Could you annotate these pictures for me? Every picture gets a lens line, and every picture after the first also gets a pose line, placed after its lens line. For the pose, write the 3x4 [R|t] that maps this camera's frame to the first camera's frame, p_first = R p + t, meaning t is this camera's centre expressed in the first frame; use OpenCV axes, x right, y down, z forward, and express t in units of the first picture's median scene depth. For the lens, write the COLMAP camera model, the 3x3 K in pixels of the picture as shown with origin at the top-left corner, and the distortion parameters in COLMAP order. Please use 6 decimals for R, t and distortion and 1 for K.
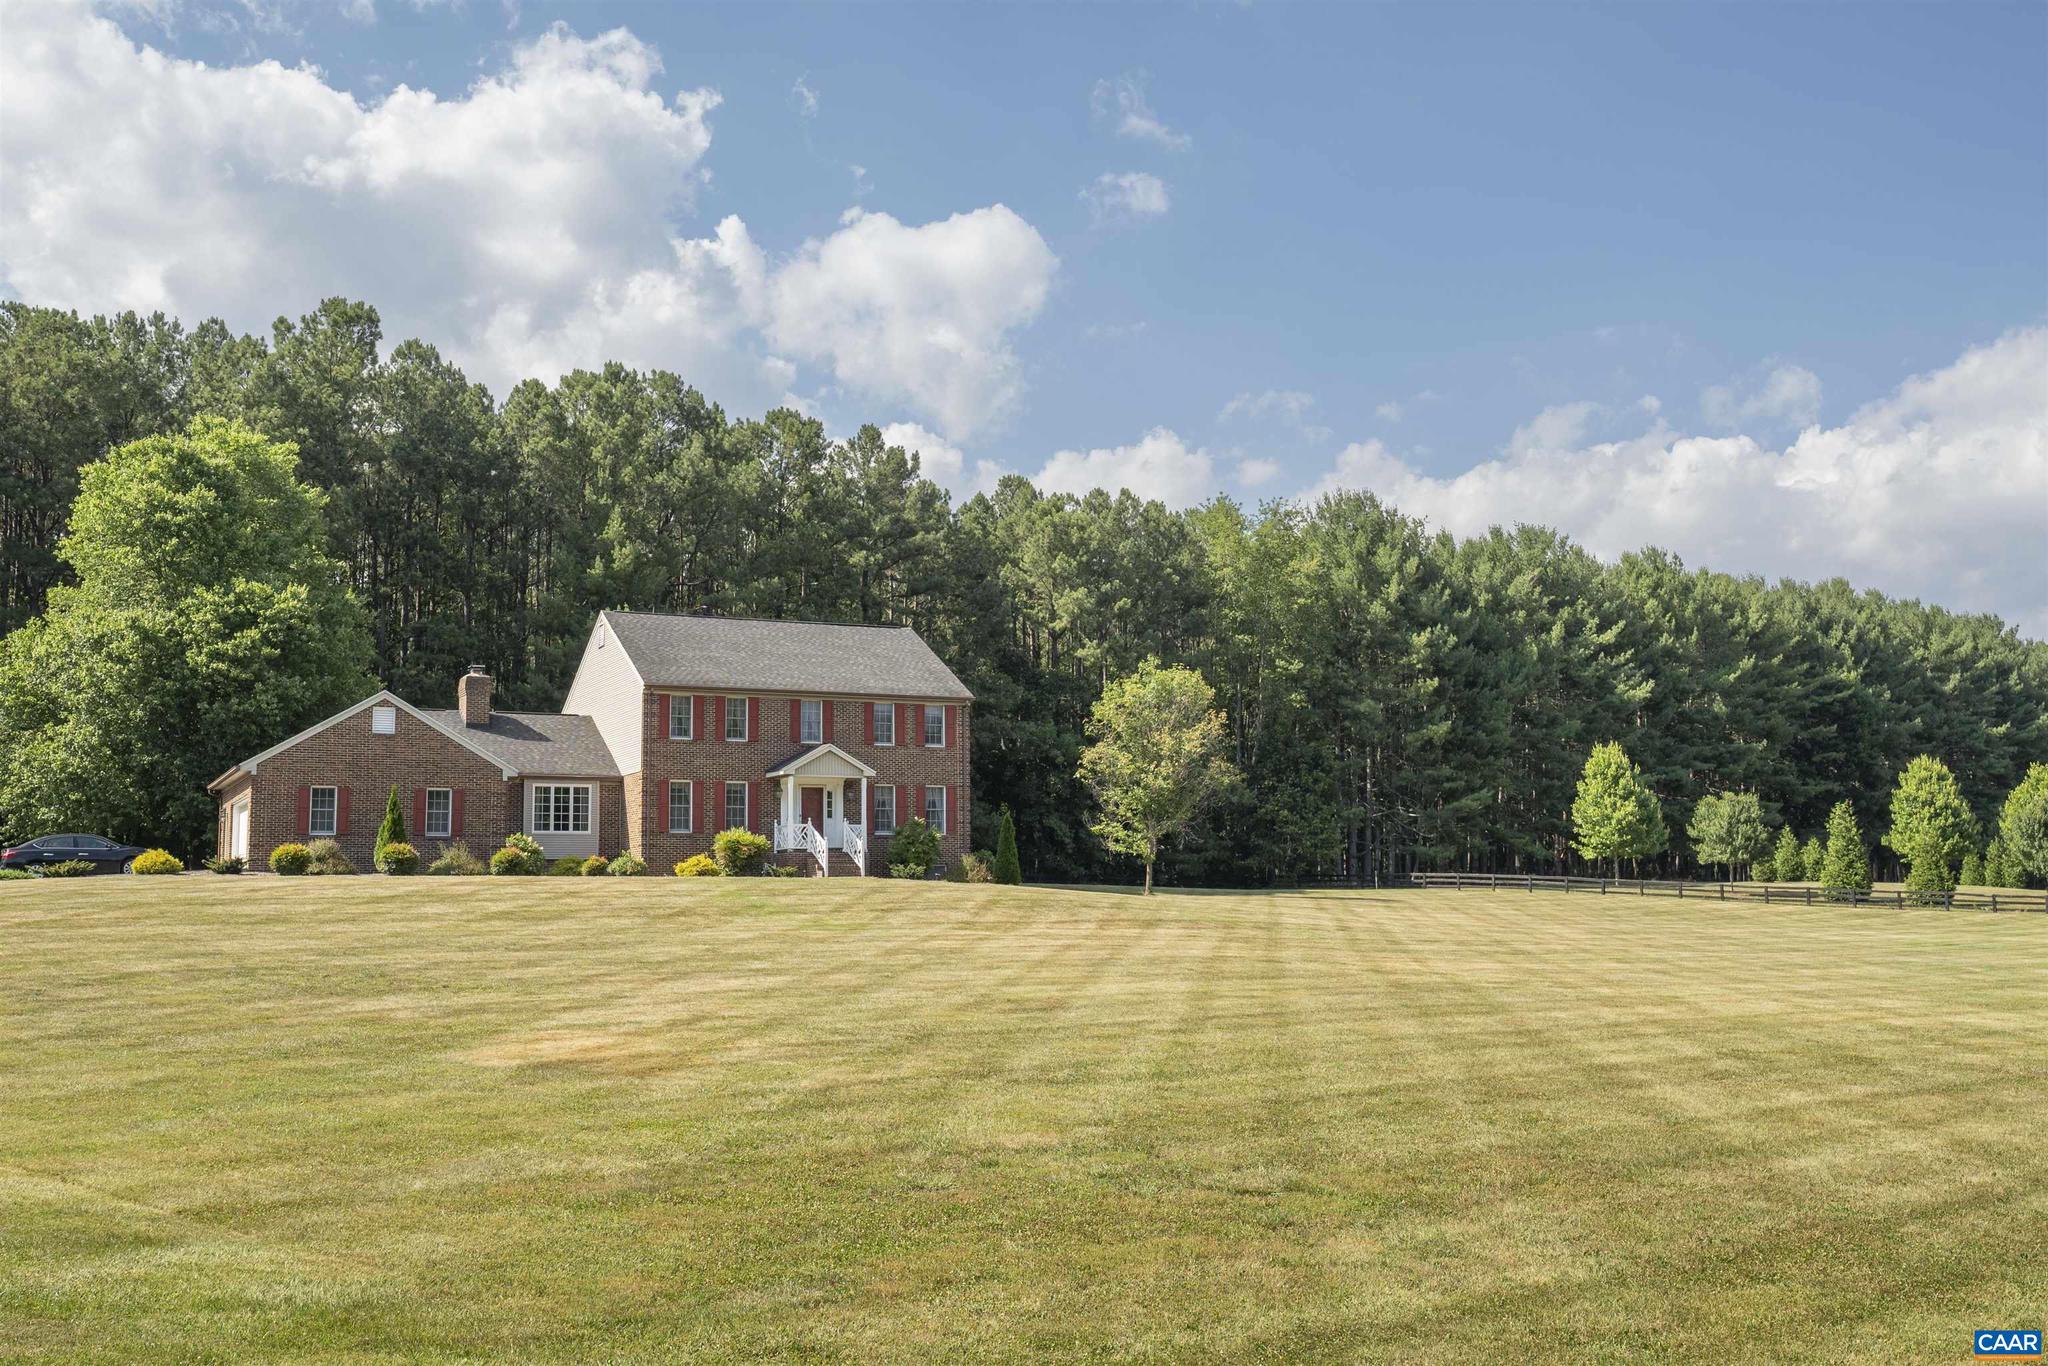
lens RADIAL K [[2058.1, 0, 1024.6], [0, 2058.1, 684.8], [0, 0, 1]] dist [0.033318, 0.000000]
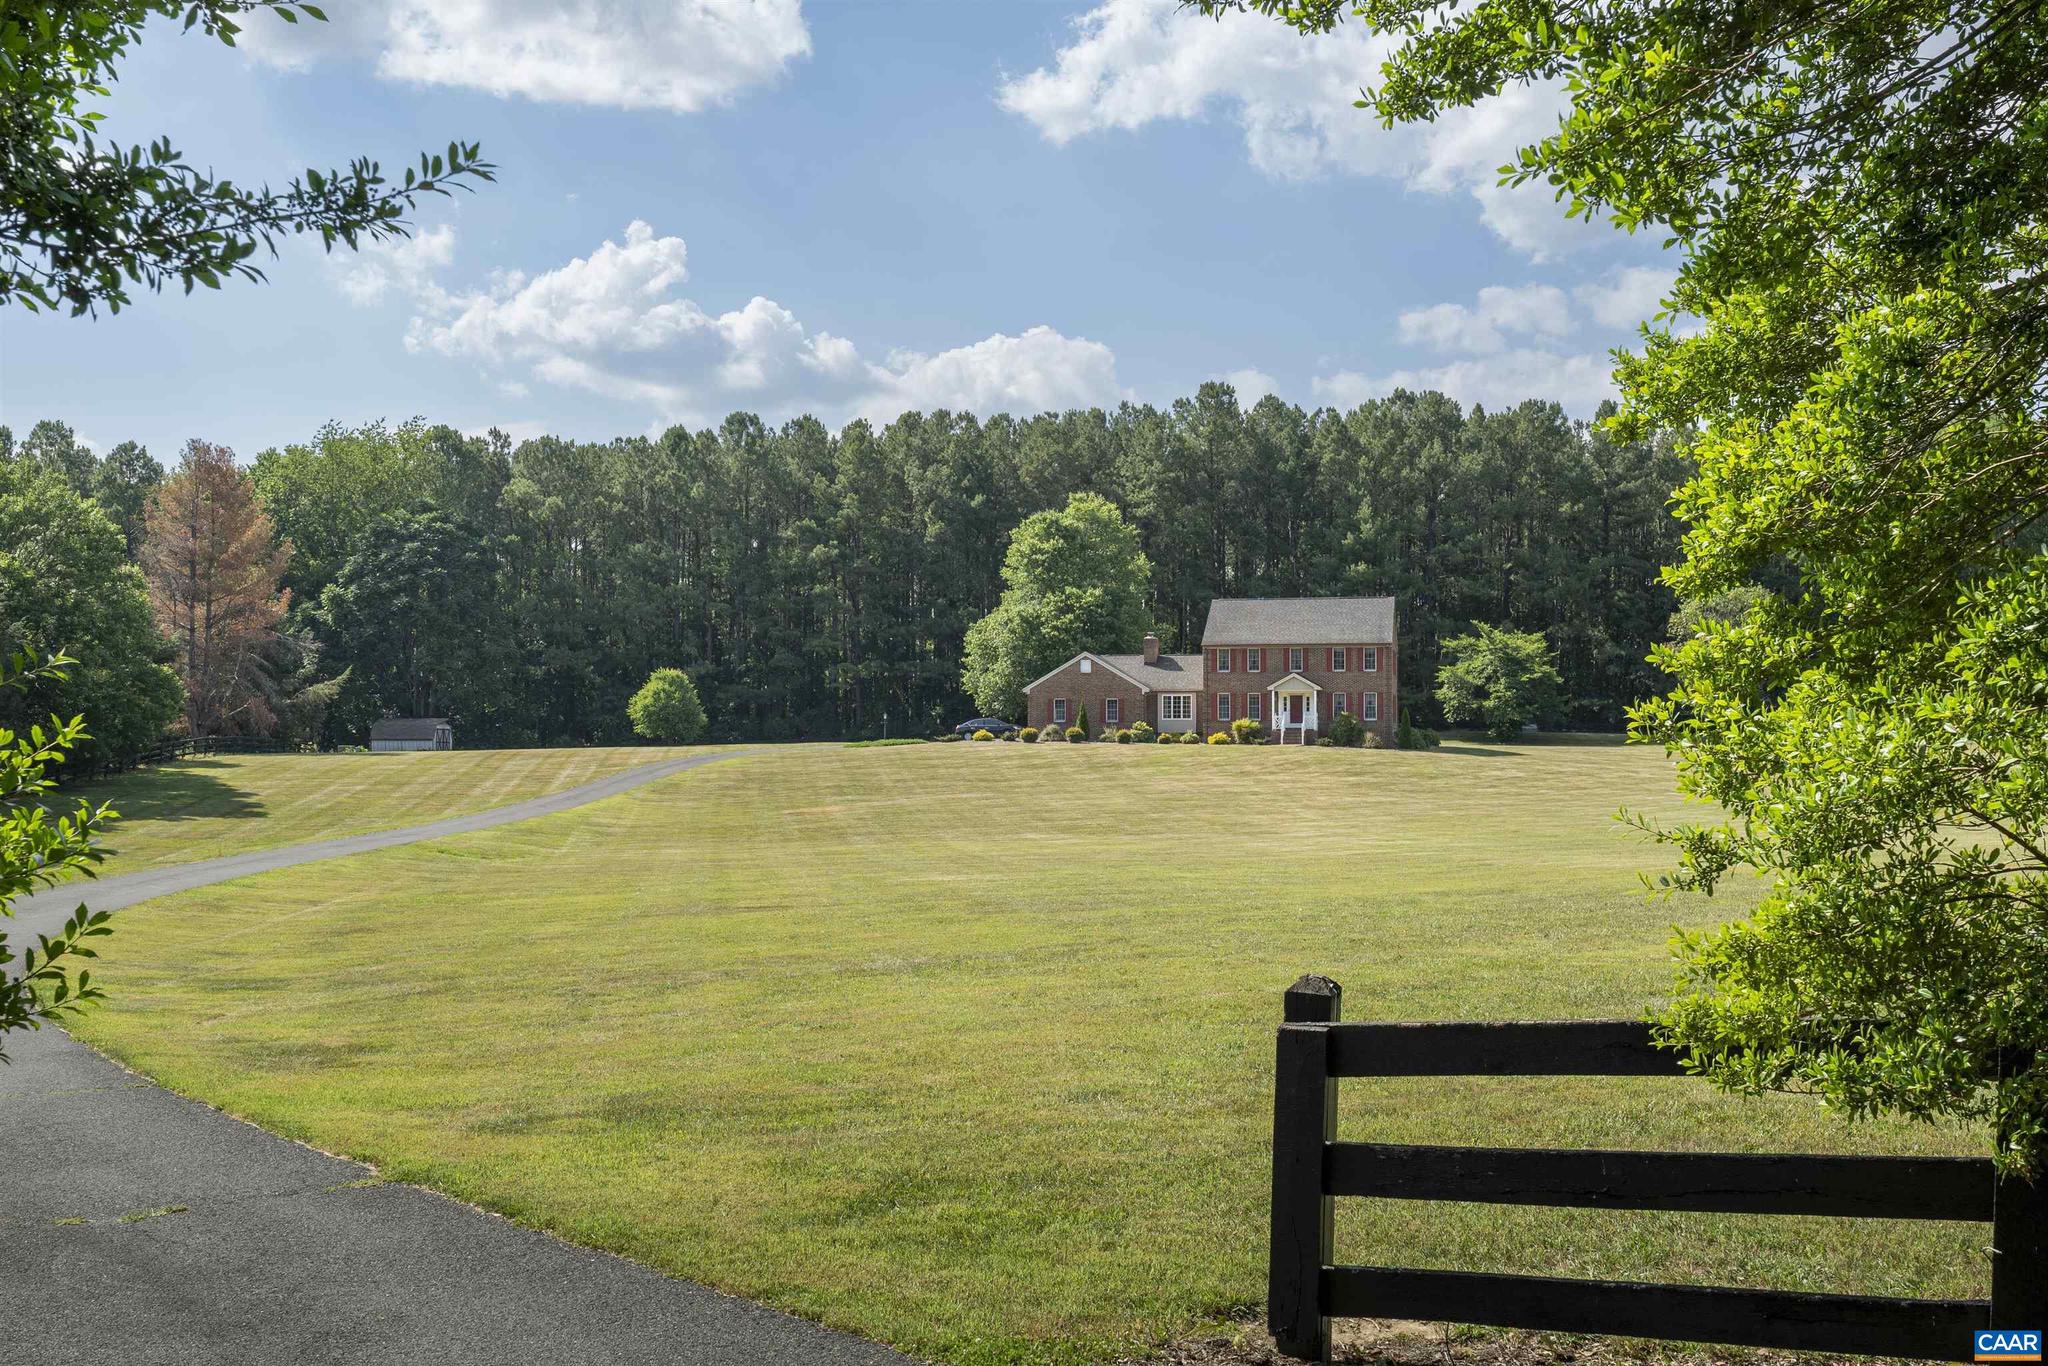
lens RADIAL K [[2058.1, 0, 1023.6], [0, 2058.1, 684.8], [0, 0, 1]] dist [0.033318, 0.000000]
pose [[0.783755, -0.004496, -0.621053, 0.824559], [0.060669, 0.995746, 0.069354, -0.099467], [0.618099, -0.092035, 0.780694, -0.578546]]
